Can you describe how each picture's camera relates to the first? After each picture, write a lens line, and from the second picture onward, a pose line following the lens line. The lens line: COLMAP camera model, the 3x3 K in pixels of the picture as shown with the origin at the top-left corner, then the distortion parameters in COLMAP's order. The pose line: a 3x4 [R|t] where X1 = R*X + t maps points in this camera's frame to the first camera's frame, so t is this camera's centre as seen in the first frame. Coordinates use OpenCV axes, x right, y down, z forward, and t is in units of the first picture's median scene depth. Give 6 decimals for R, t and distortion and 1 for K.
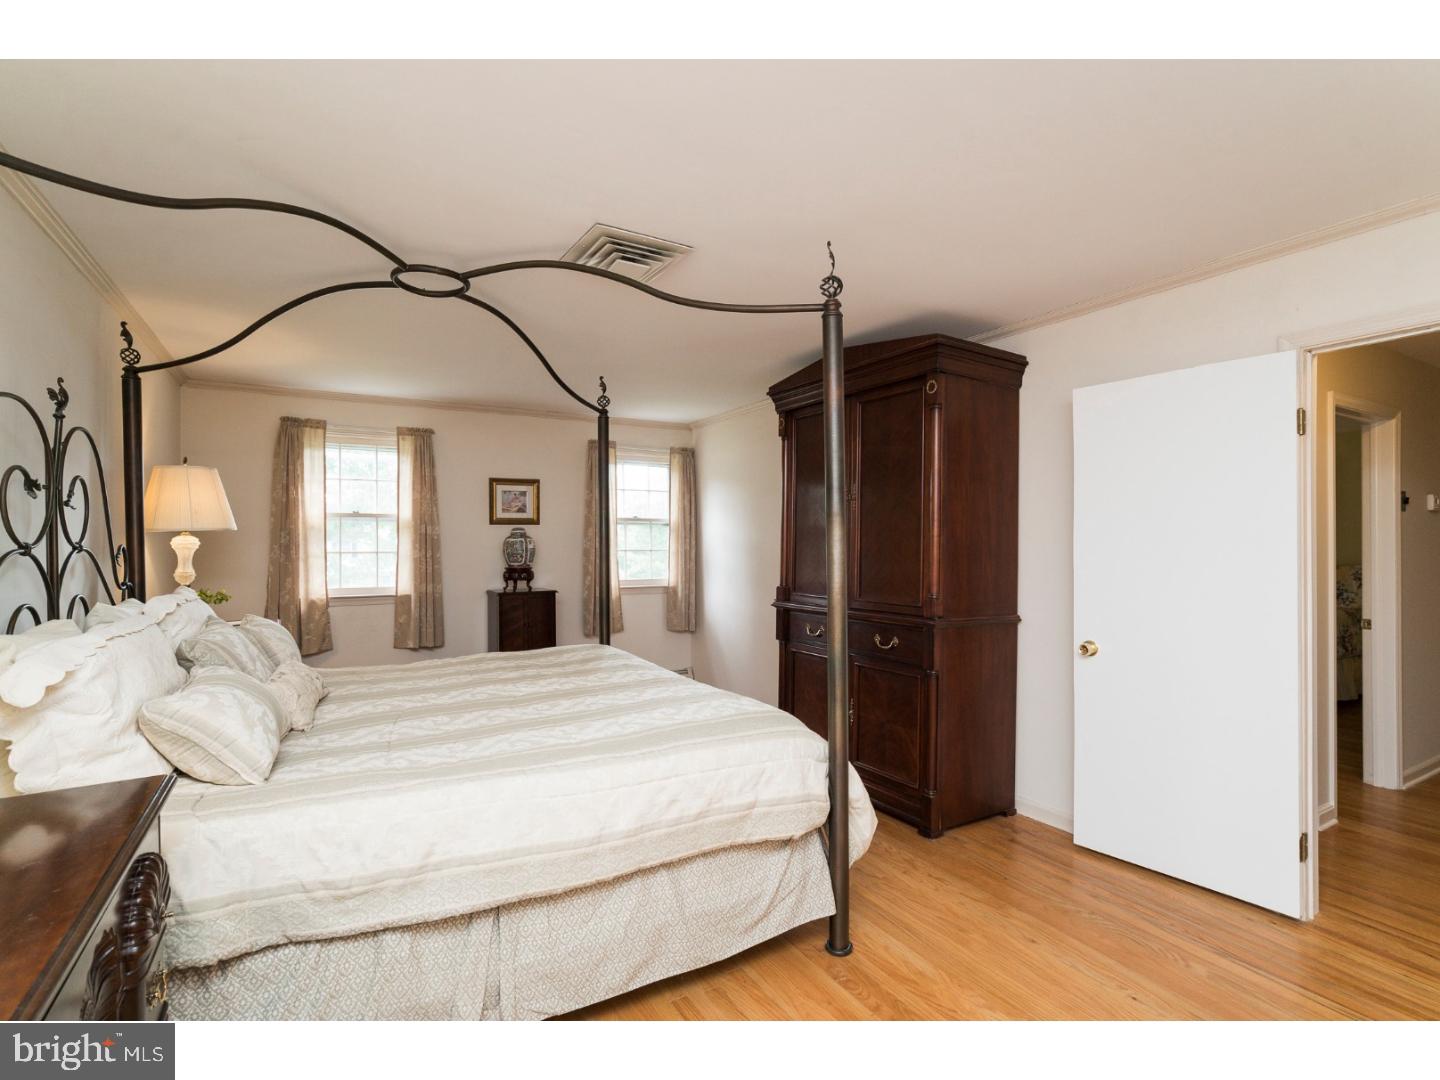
lens RADIAL K [[682.9, 0, 709.7], [0, 682.9, 542.9], [0, 0, 1]] dist [0.004041, 0.001394]
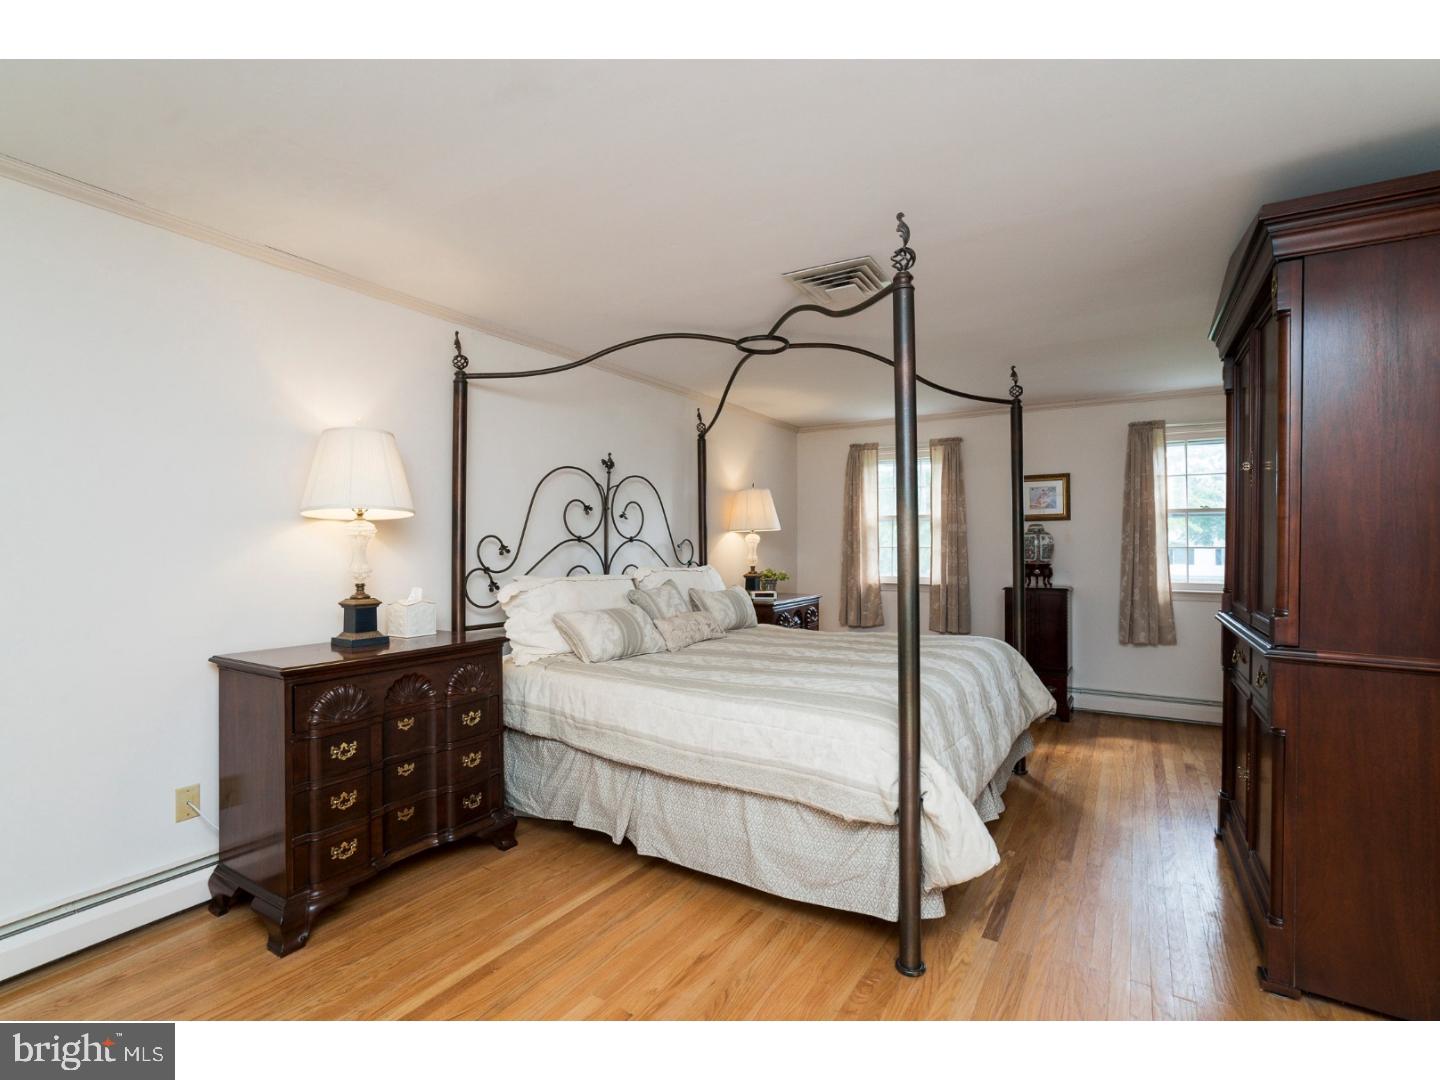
lens RADIAL K [[659.6, 0, 713.5], [0, 659.6, 541.1], [0, 0, 1]] dist [-0.034979, 0.010473]
pose [[0.488013, -0.002047, -0.872834, 0.361221], [-0.002033, 0.999992, -0.003481, 0.007808], [0.872834, 0.003473, 0.488005, 0.141099]]
